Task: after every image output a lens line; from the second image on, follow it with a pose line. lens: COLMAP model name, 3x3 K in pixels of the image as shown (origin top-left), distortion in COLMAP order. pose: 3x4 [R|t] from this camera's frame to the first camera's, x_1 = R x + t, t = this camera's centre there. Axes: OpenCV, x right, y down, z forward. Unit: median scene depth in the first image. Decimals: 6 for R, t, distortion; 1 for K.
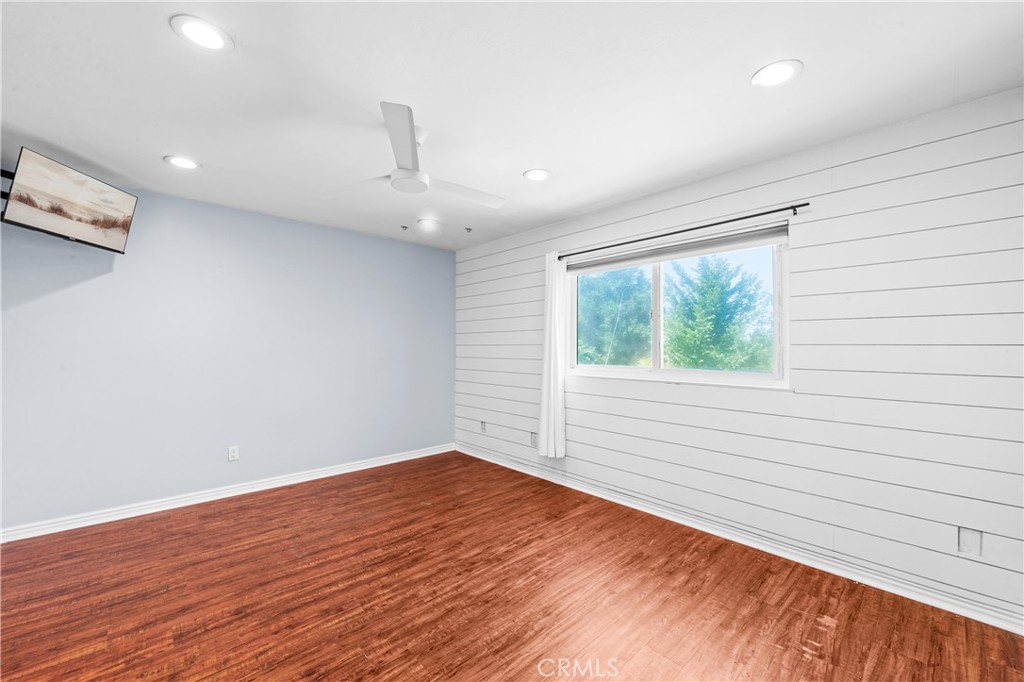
lens RADIAL K [[404.5, 0, 505.5], [0, 404.5, 331.3], [0, 0, 1]] dist [-0.000858, -0.000162]
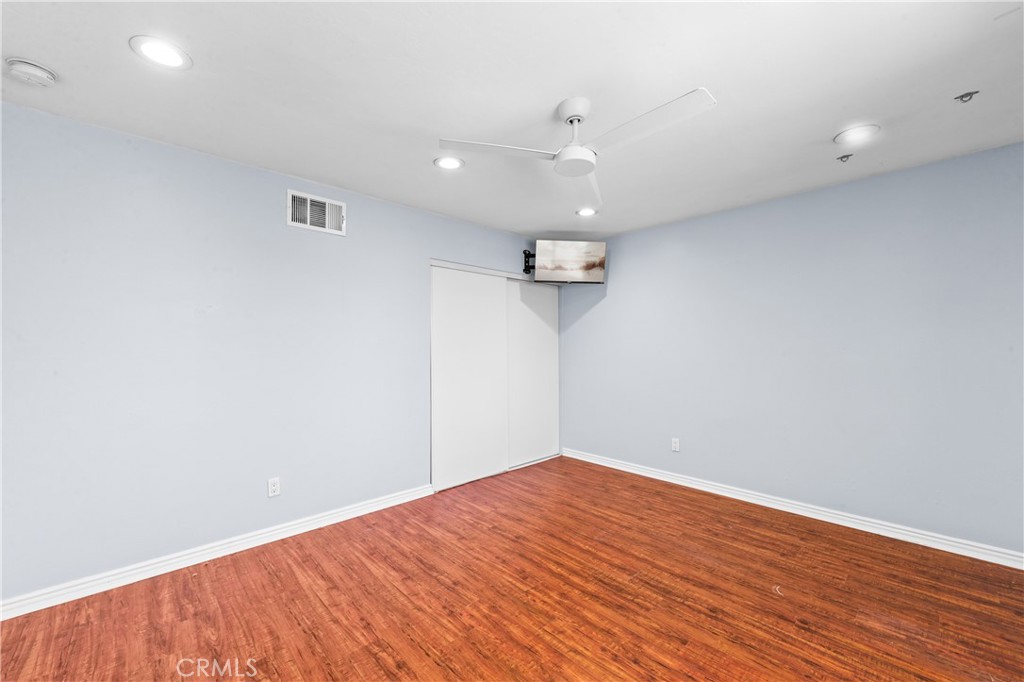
lens RADIAL K [[404.5, 0, 517.1], [0, 404.5, 348.1], [0, 0, 1]] dist [-0.000858, -0.000162]
pose [[0.032198, 0.003771, -0.999474, 0.553974], [0.038031, 0.999264, 0.004996, 0.020052], [0.998758, -0.038172, 0.032031, 0.722398]]
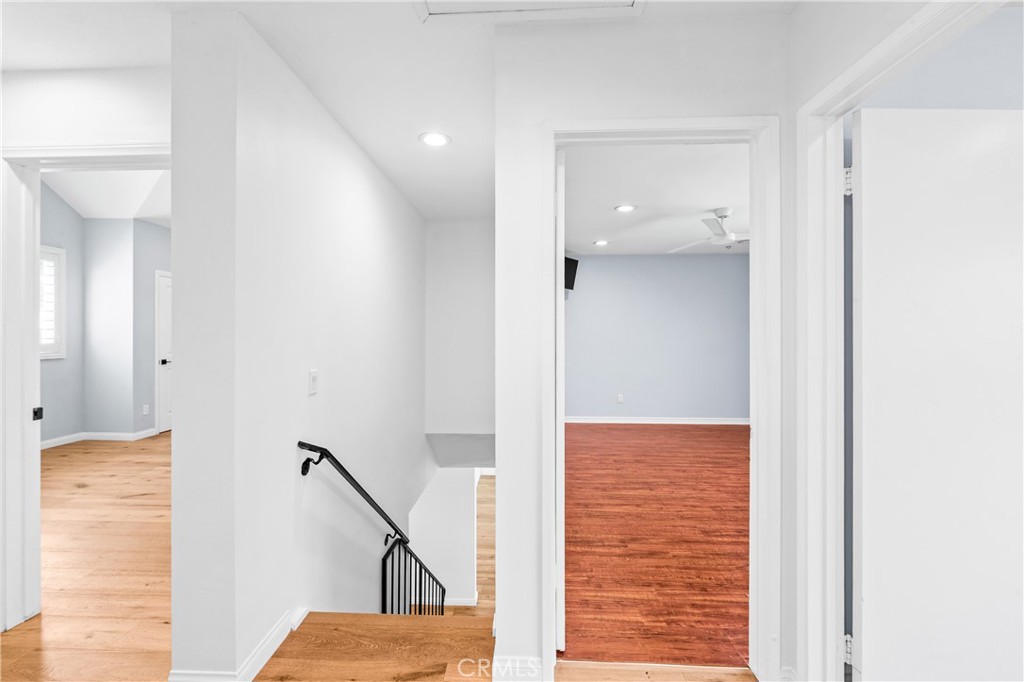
lens RADIAL K [[404.5, 0, 516.5], [0, 404.5, 342.1], [0, 0, 1]] dist [-0.000858, -0.000162]
pose [[0.718085, 0.012002, -0.695852, 0.269638], [0.022716, 0.998914, 0.040671, -0.025105], [0.695585, -0.045012, 0.717033, -0.703333]]
